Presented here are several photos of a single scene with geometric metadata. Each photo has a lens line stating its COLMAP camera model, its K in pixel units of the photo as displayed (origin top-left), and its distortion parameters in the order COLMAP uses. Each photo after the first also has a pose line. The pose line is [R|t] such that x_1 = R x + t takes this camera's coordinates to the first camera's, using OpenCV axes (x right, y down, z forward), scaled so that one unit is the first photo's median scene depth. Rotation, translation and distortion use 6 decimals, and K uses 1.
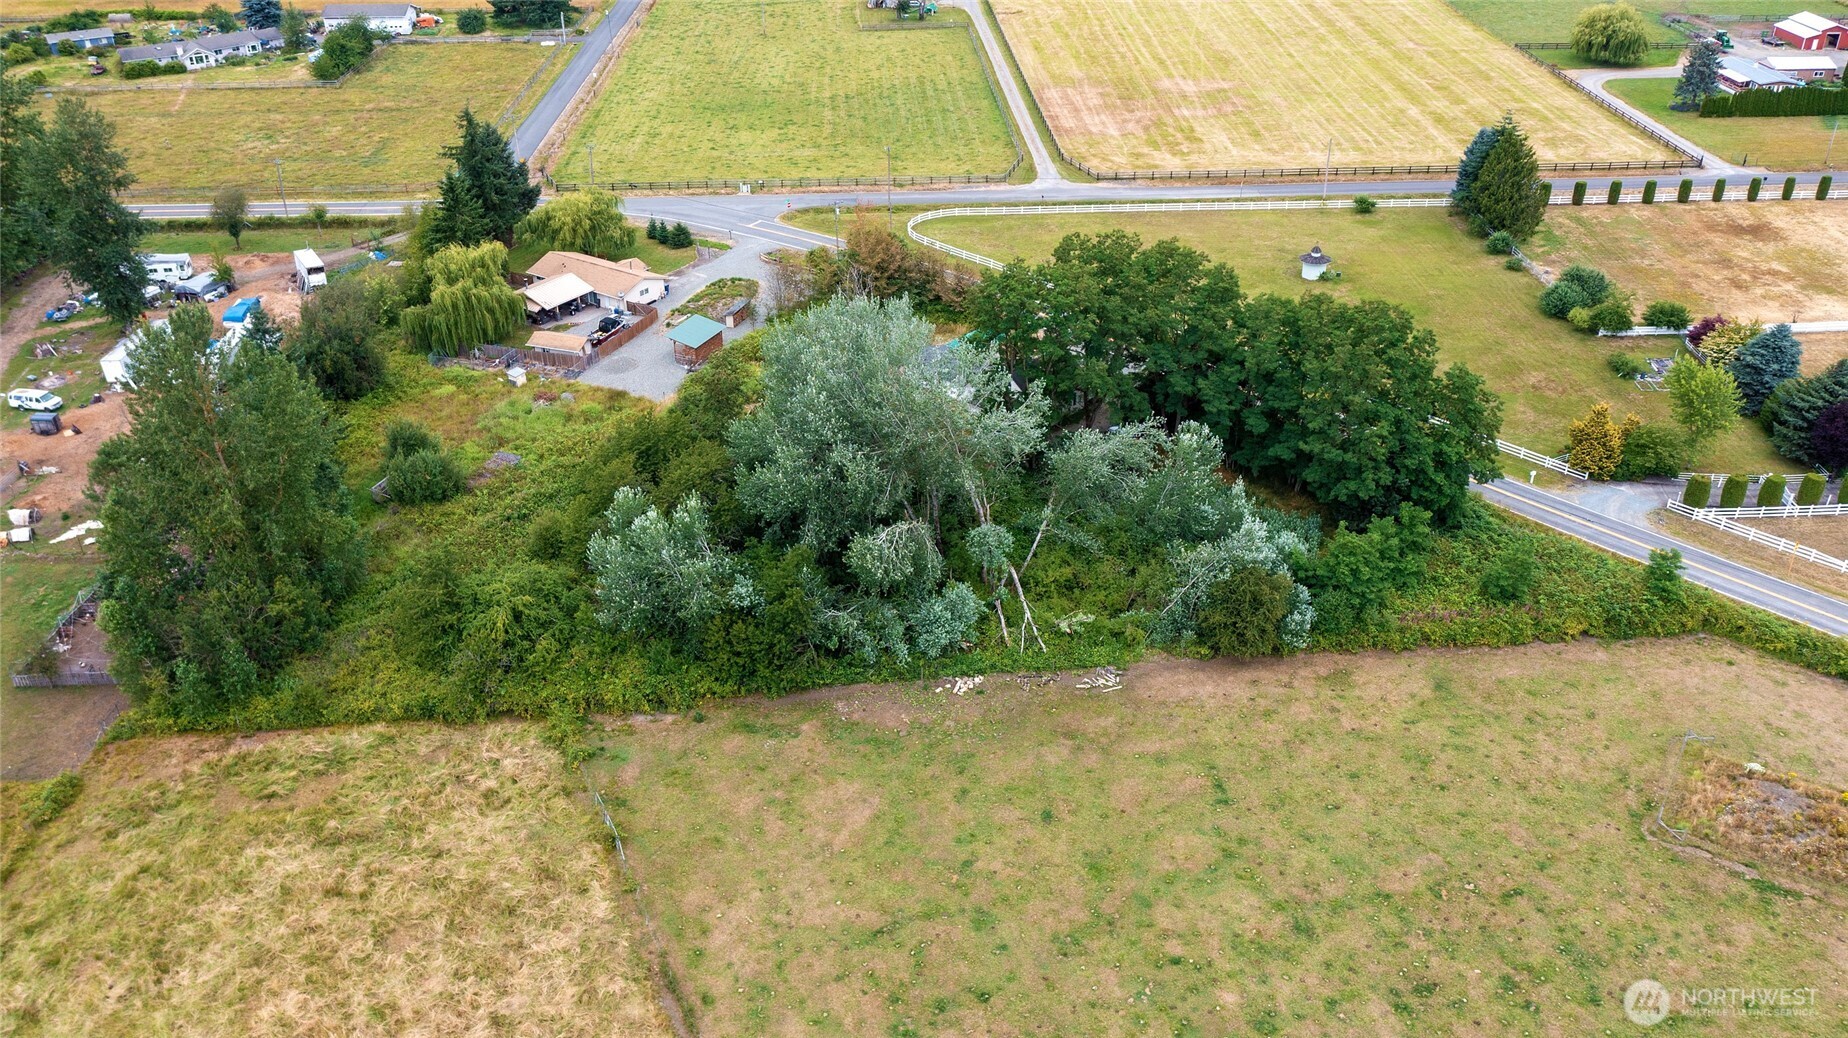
lens RADIAL K [[1465.6, 0, 925.8], [0, 1465.6, 515.3], [0, 0, 1]] dist [-0.007657, 0.008243]
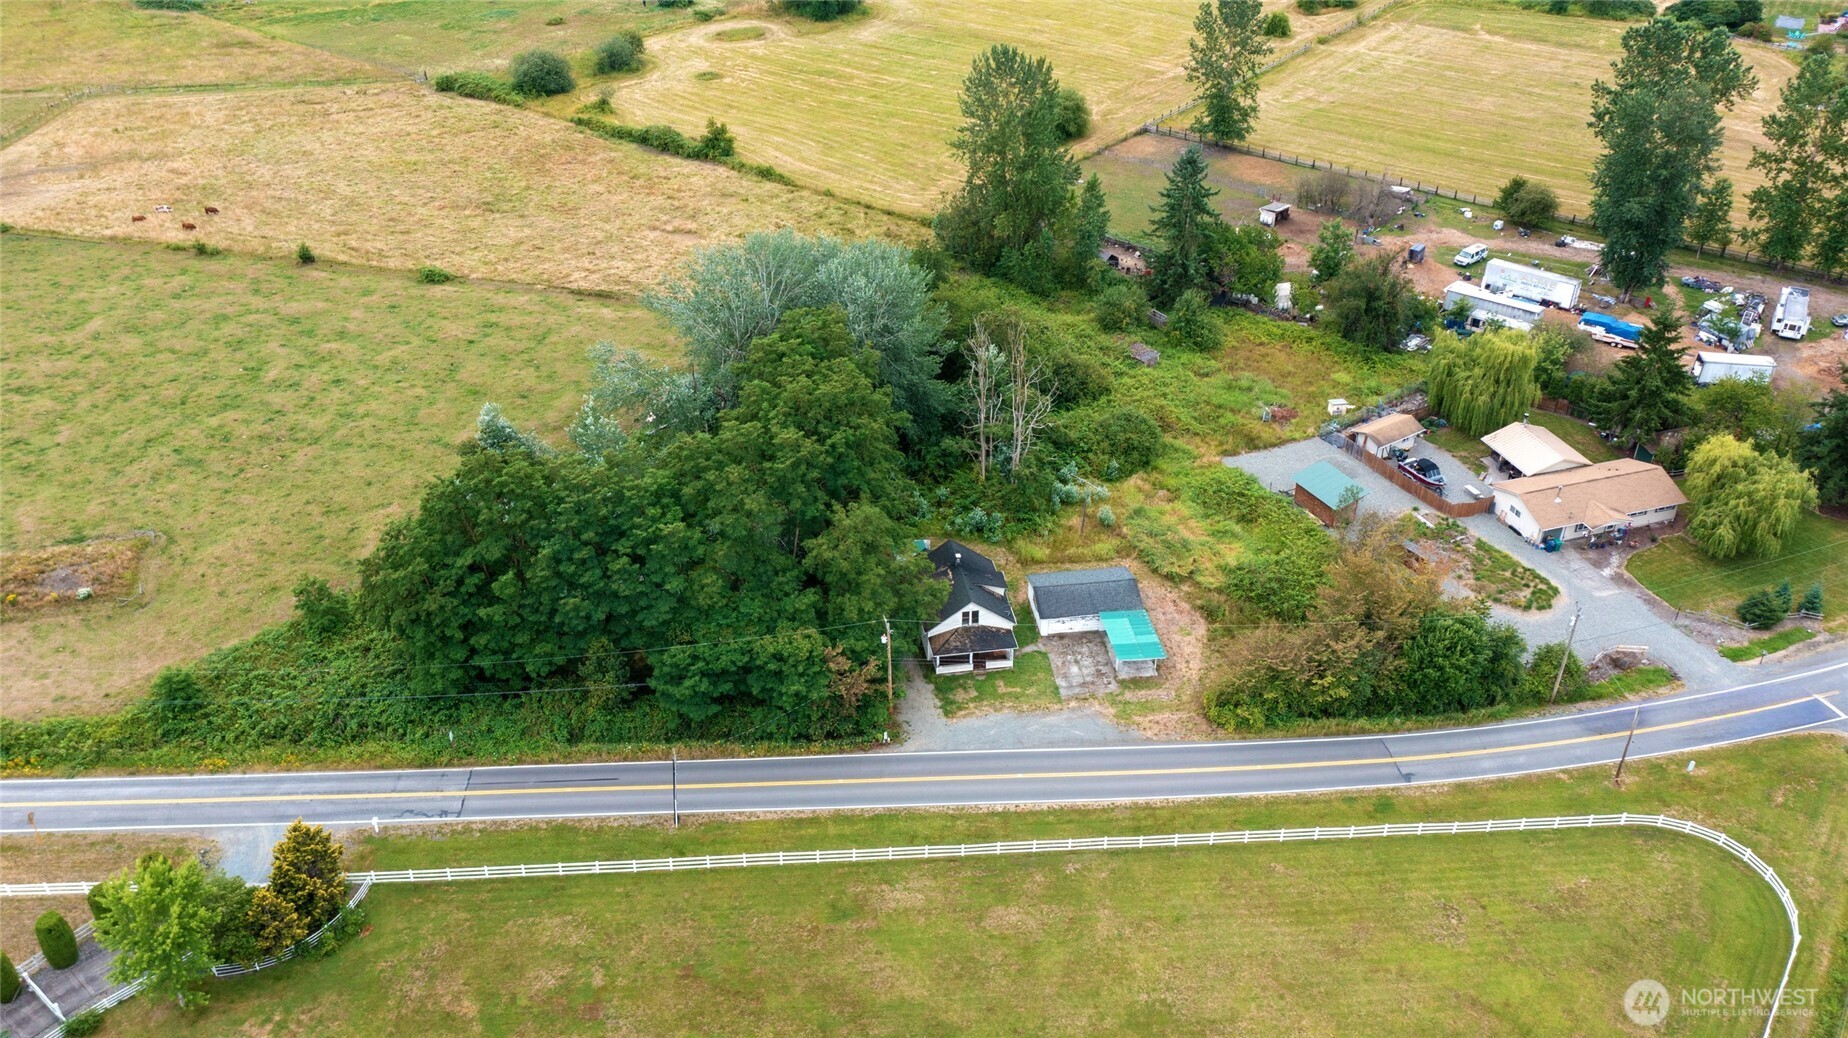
lens RADIAL K [[1465.6, 0, 927.9], [0, 1465.6, 521.2], [0, 0, 1]] dist [-0.007657, 0.008243]
pose [[-0.621744, 0.429518, -0.654941, 0.709822], [-0.391330, 0.553996, 0.734812, -0.831841], [0.678450, 0.713164, -0.176360, 1.297703]]
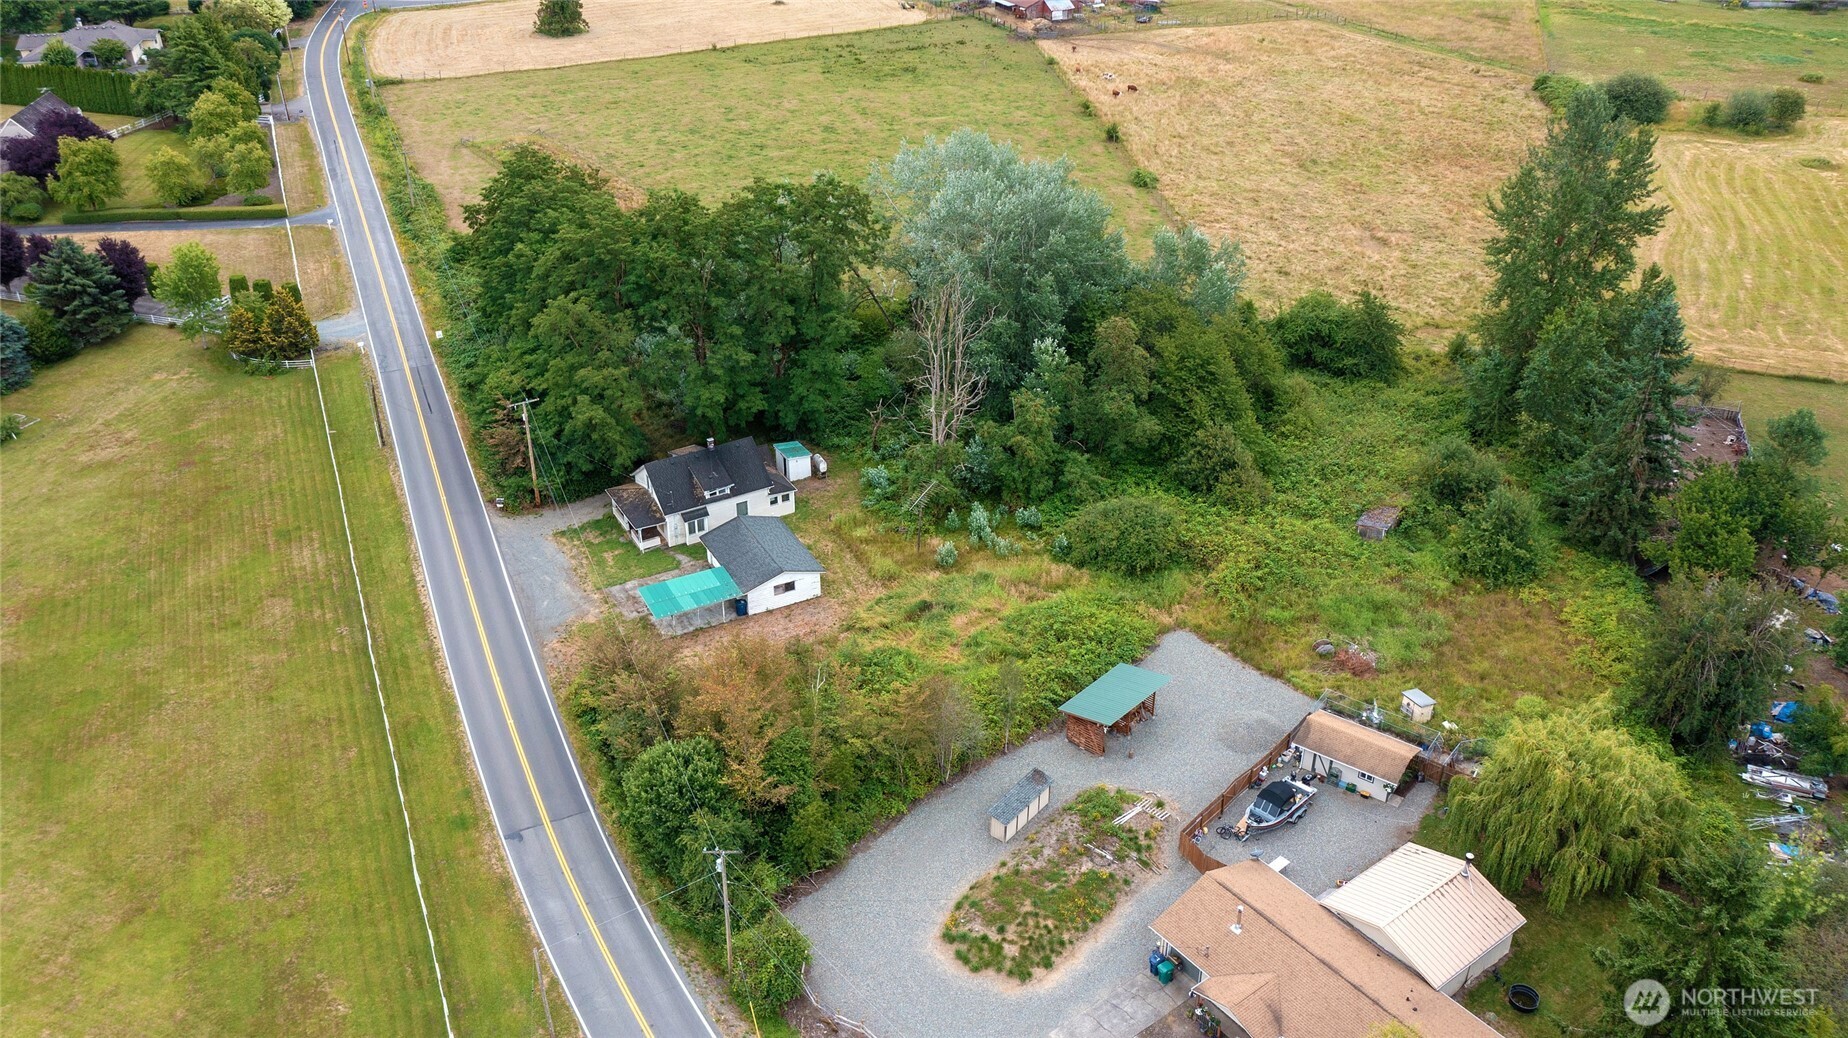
lens RADIAL K [[1465.6, 0, 919.1], [0, 1465.6, 513.8], [0, 0, 1]] dist [-0.007657, 0.008243]
pose [[-0.946738, -0.153959, 0.282815, -0.302672], [0.170000, 0.506941, 0.845051, -0.844200], [-0.273474, 0.848120, -0.453767, 1.572358]]
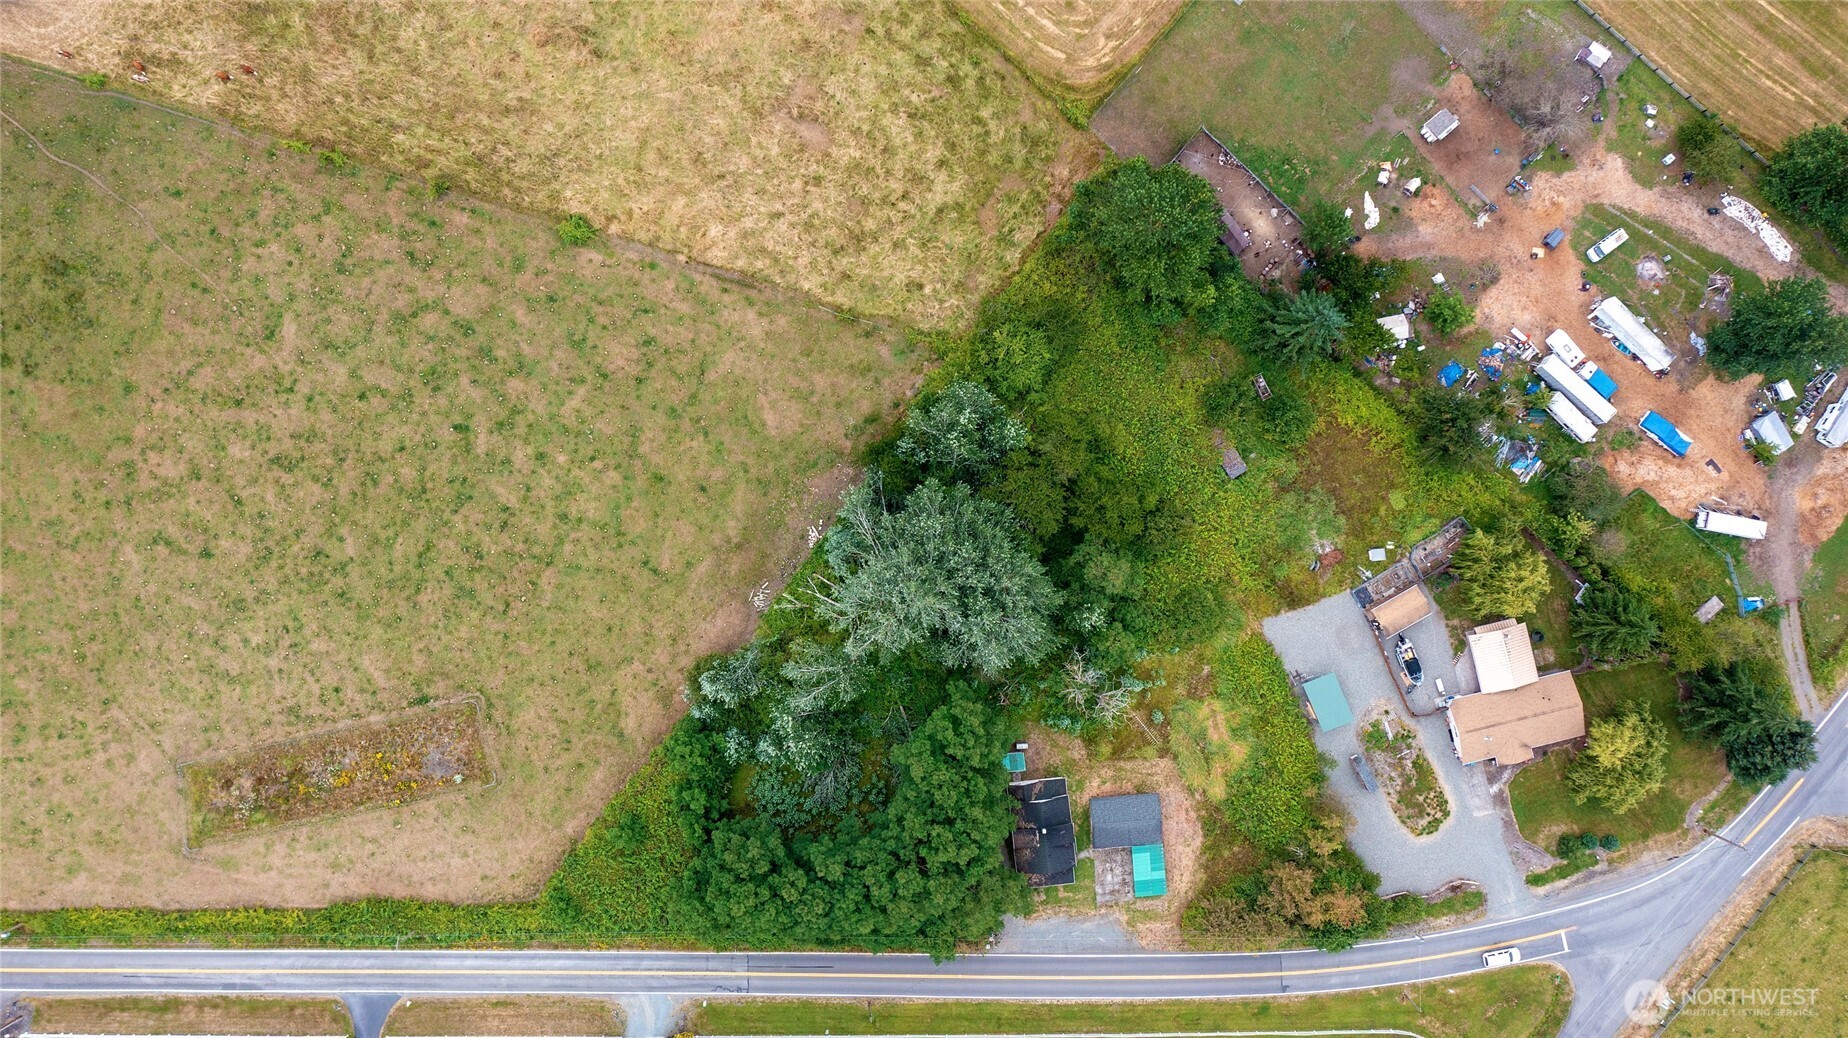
lens RADIAL K [[1465.6, 0, 928.5], [0, 1465.6, 526.6], [0, 0, 1]] dist [-0.007657, 0.008243]
pose [[-0.673928, 0.738785, -0.004234, -0.055678], [-0.376163, -0.338196, 0.862627, -1.218765], [0.635864, 0.582941, 0.505823, 0.188226]]
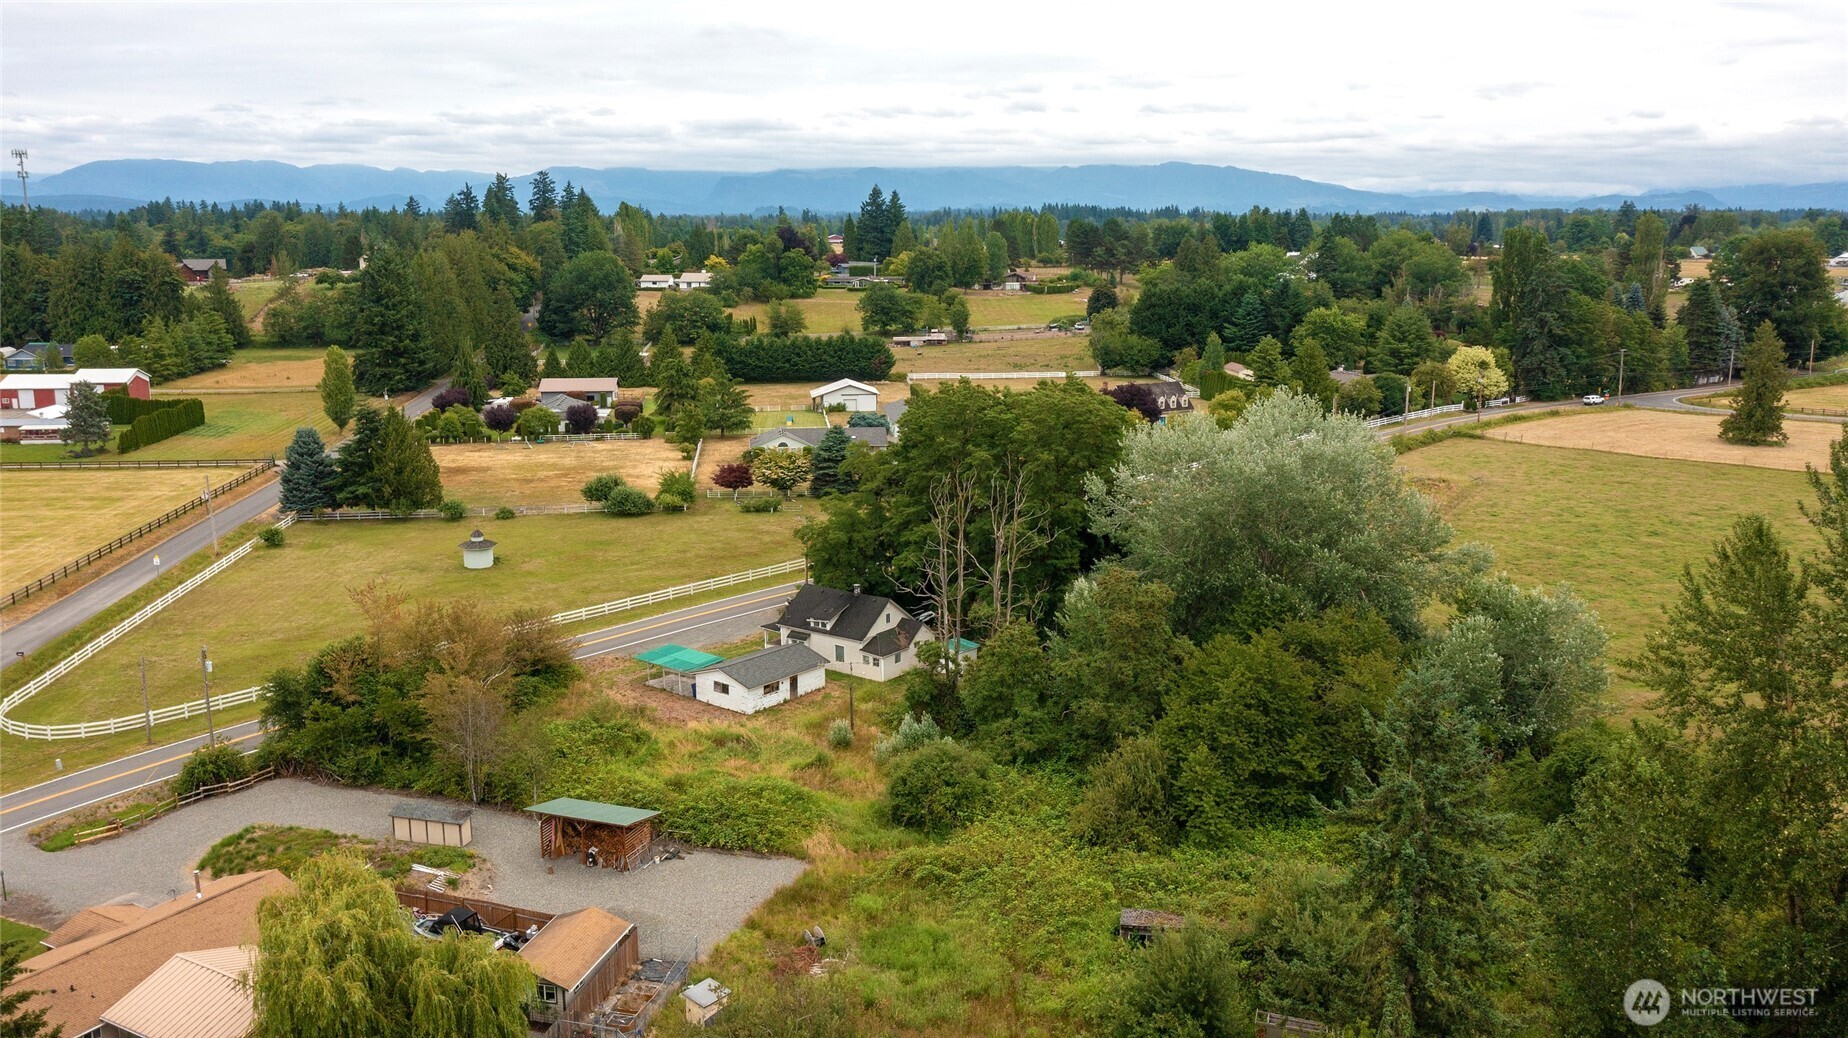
lens RADIAL K [[1465.6, 0, 925.3], [0, 1465.6, 532.1], [0, 0, 1]] dist [-0.007657, 0.008243]
pose [[-0.084456, -0.198664, 0.976422, -0.837536], [0.503421, 0.837154, 0.213872, -0.333862], [-0.859904, 0.509614, 0.029309, 1.075746]]
